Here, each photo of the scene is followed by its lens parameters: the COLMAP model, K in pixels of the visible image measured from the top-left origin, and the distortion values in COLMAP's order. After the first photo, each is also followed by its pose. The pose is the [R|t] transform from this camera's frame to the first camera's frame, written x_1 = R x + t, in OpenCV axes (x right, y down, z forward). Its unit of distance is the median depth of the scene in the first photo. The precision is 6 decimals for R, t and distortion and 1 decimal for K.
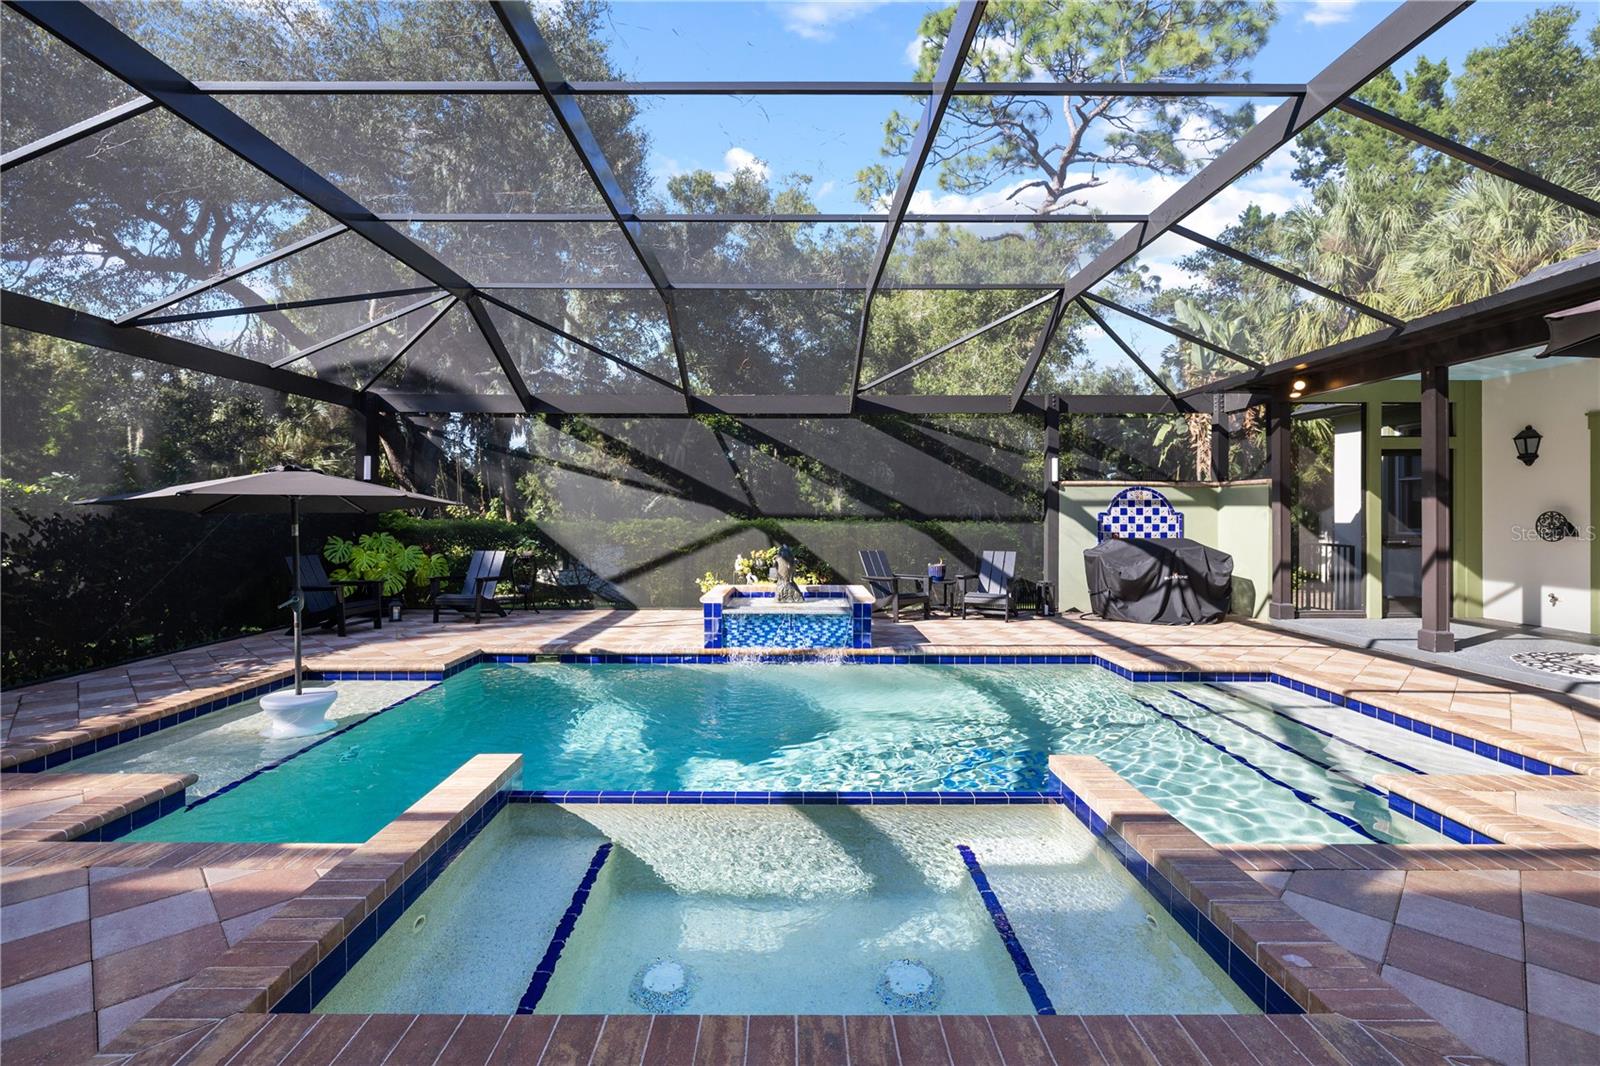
lens RADIAL K [[728.1, 0, 797.5], [0, 728.1, 516.8], [0, 0, 1]] dist [-0.001751, -0.000194]
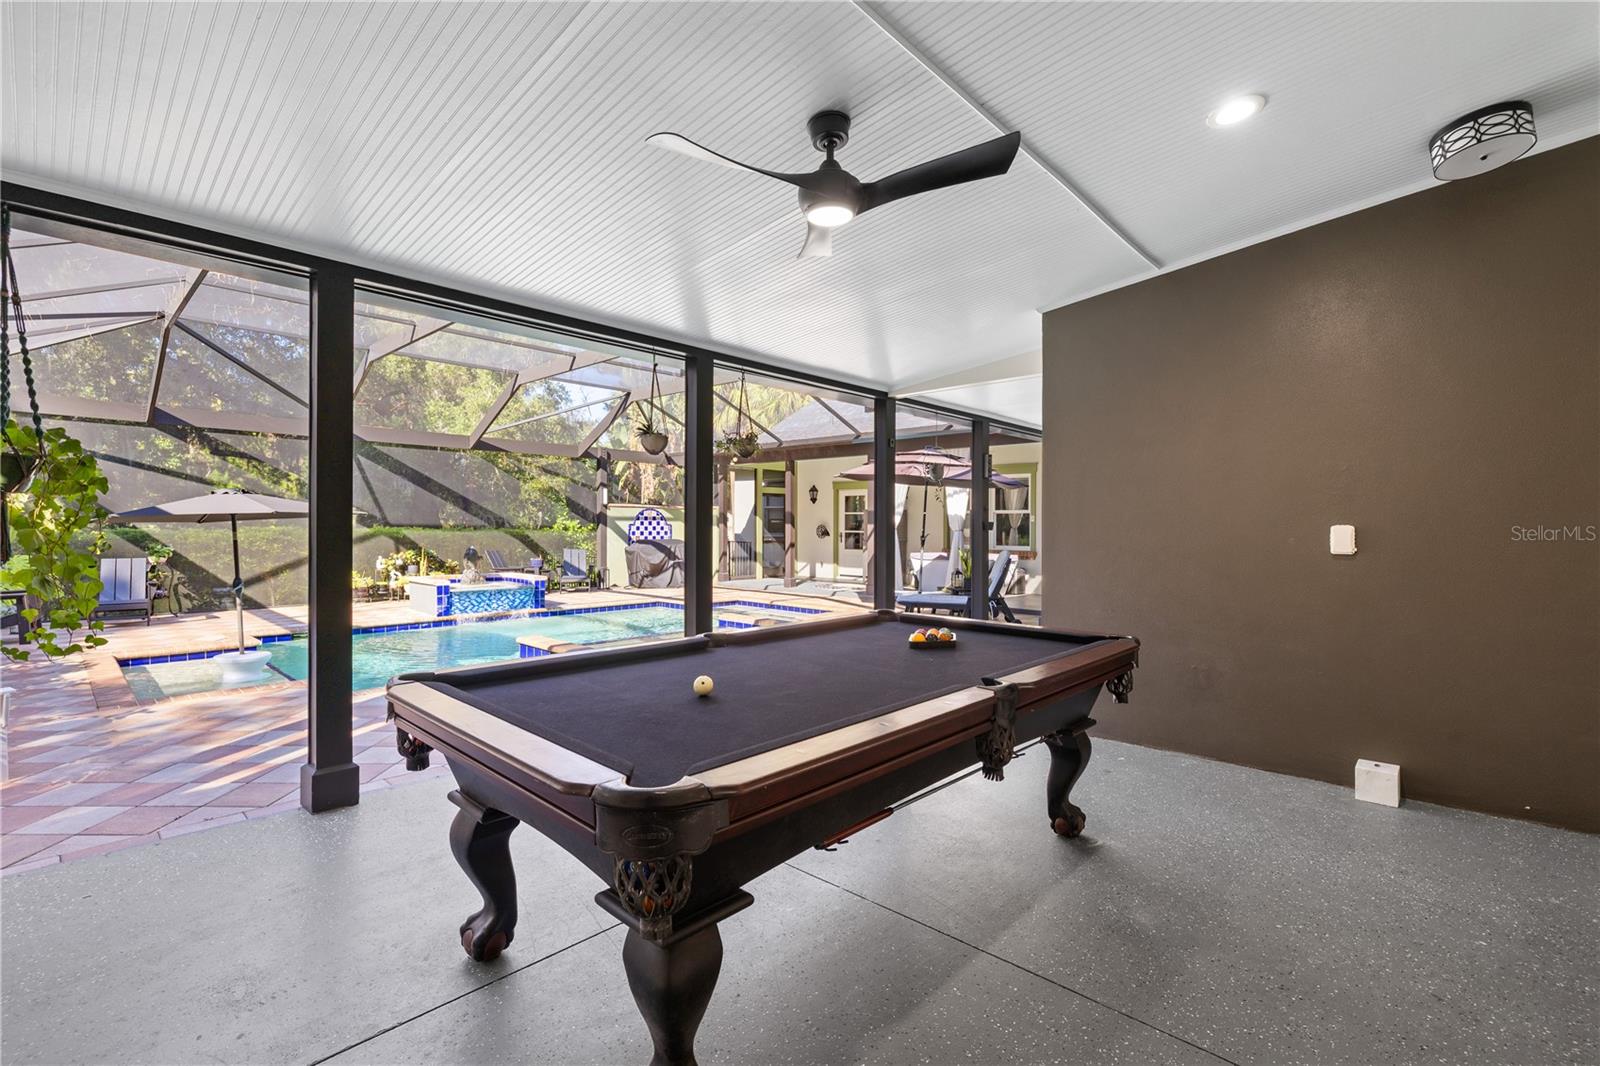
lens RADIAL K [[728.1, 0, 797.5], [0, 728.1, 516.8], [0, 0, 1]] dist [-0.001751, -0.000194]
pose [[0.689786, 0.012261, 0.723910, -0.503417], [-0.006045, 0.999919, -0.011175, -0.006004], [-0.723988, 0.003332, 0.689804, -0.389239]]
